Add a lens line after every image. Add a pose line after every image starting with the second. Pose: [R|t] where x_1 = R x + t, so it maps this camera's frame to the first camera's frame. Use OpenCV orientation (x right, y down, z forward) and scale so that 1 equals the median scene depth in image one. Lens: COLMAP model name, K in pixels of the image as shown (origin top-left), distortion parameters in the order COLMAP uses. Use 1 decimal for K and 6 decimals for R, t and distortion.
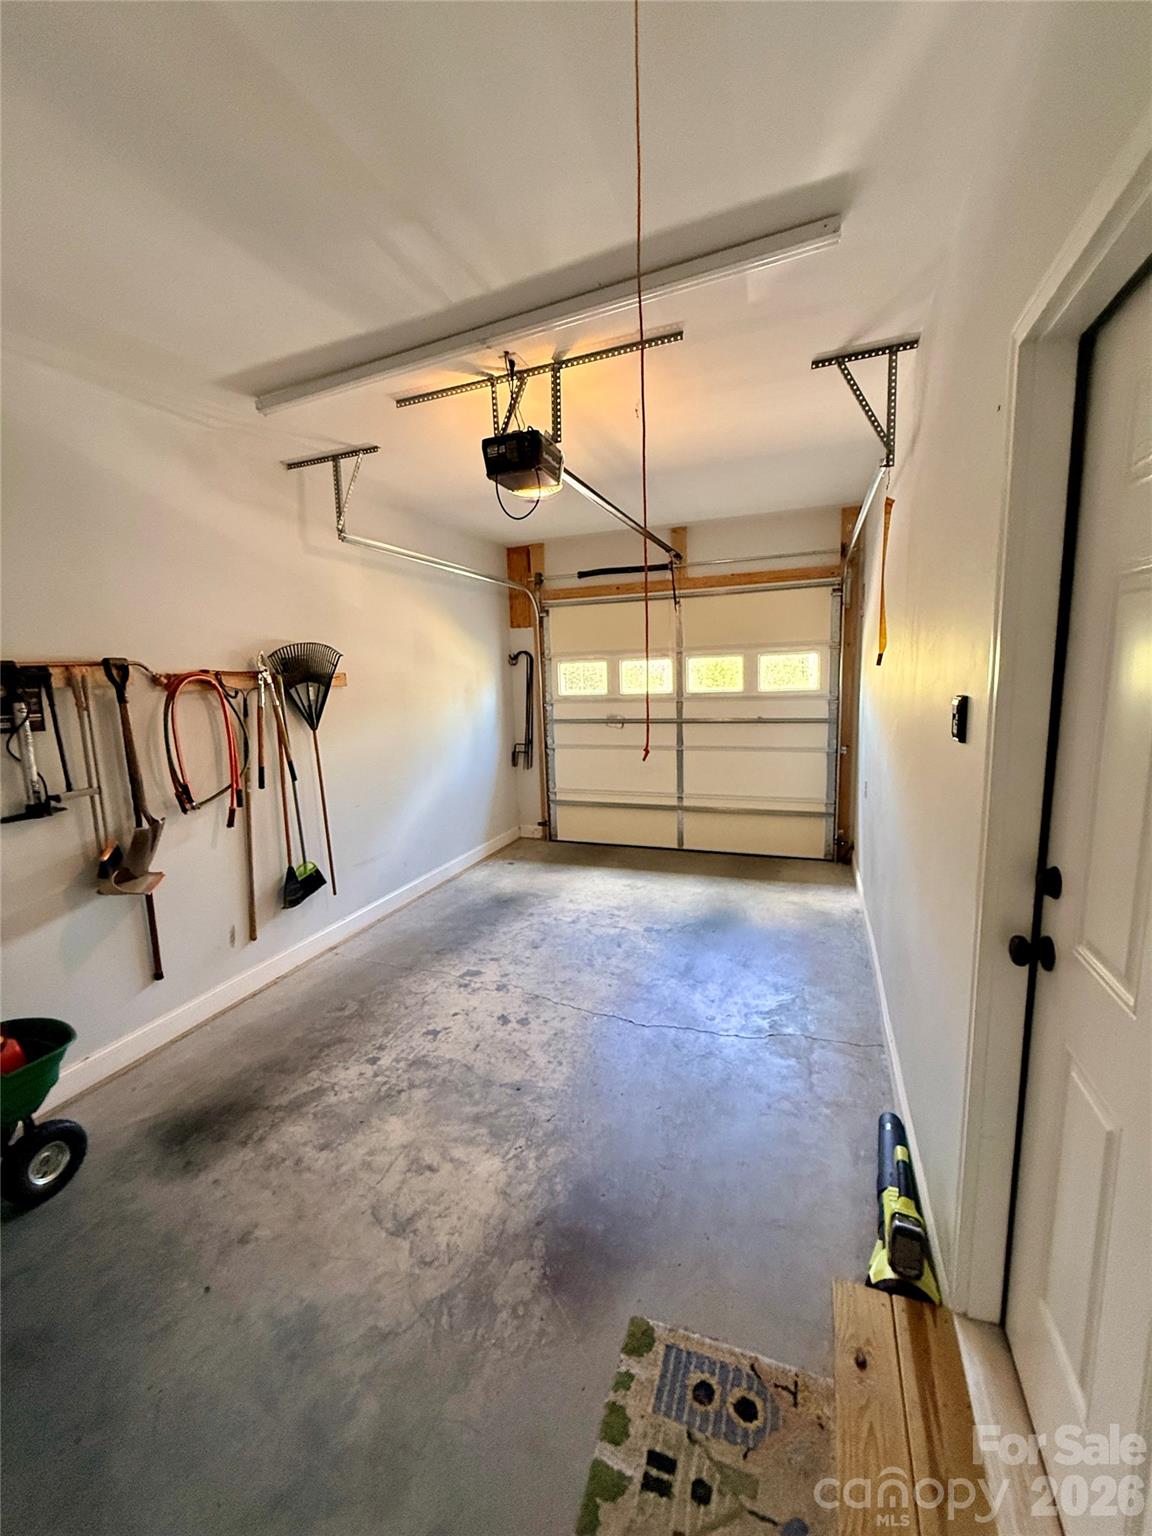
lens RADIAL K [[620.9, 0, 567.2], [0, 620.9, 763.6], [0, 0, 1]] dist [-0.000523, 0.000428]
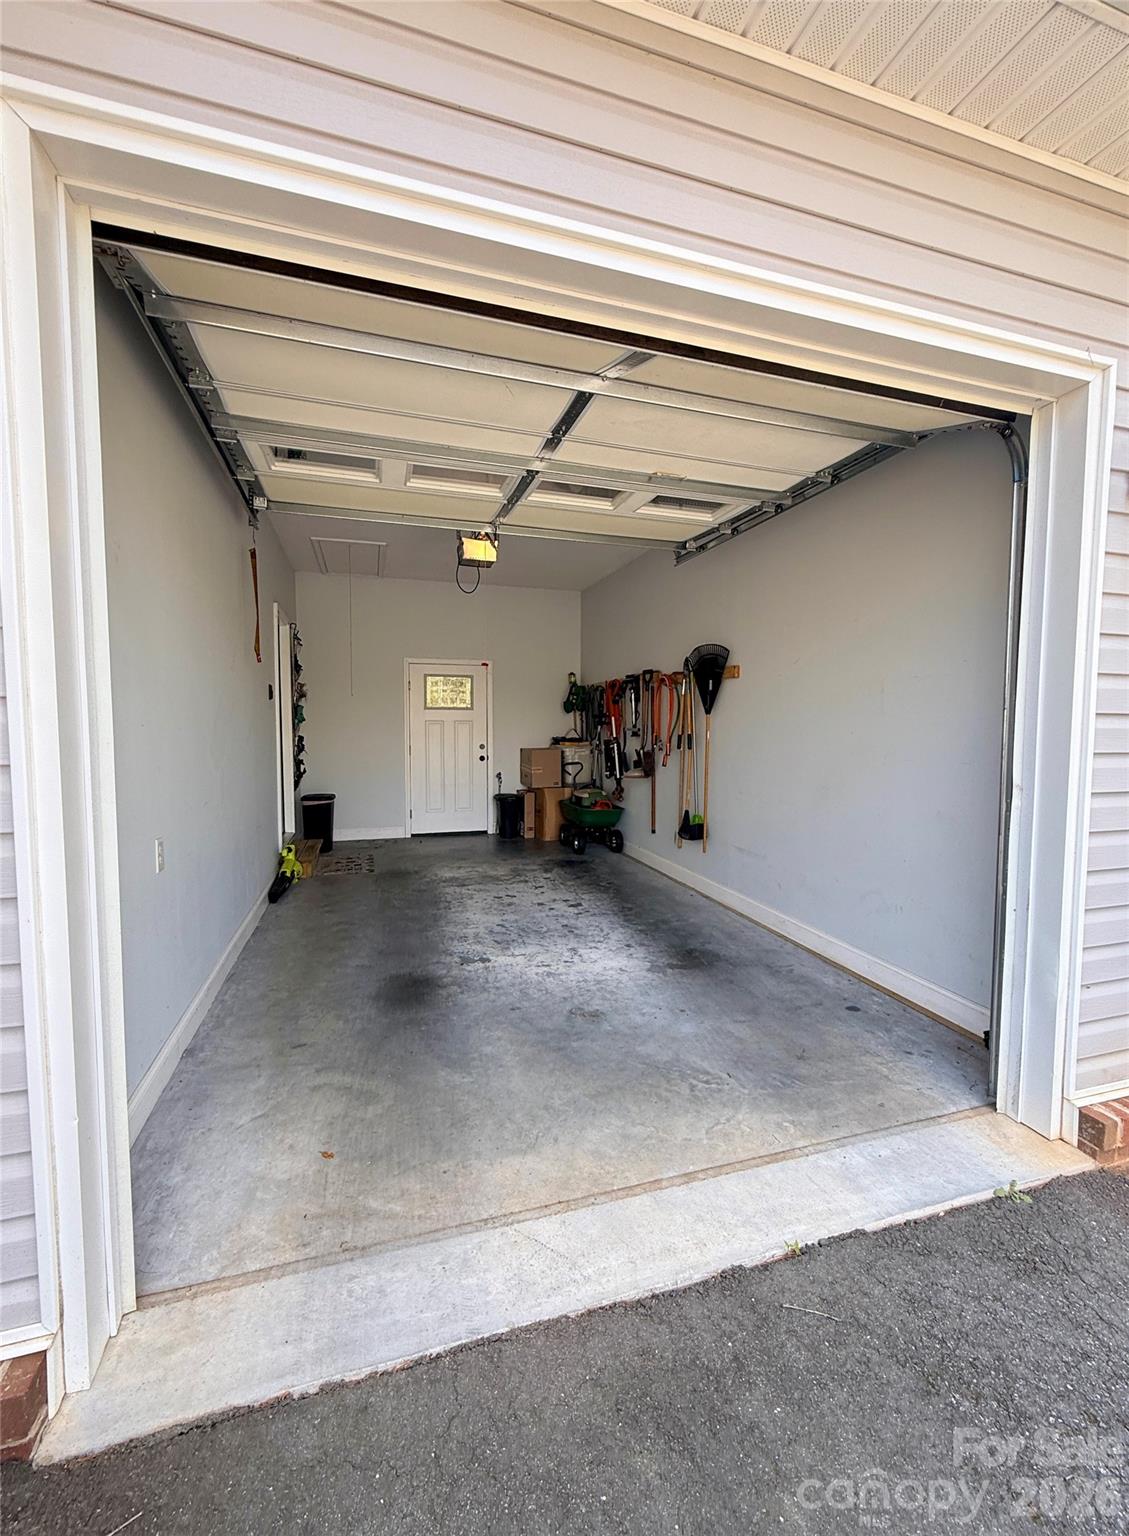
lens RADIAL K [[620.9, 0, 559.2], [0, 620.9, 766.5], [0, 0, 1]] dist [-0.000523, 0.000428]
pose [[-0.781800, 0.070175, -0.619568, 0.558549], [-0.073480, 0.976354, 0.203307, -0.168010], [0.619185, 0.204472, -0.758156, 1.656337]]
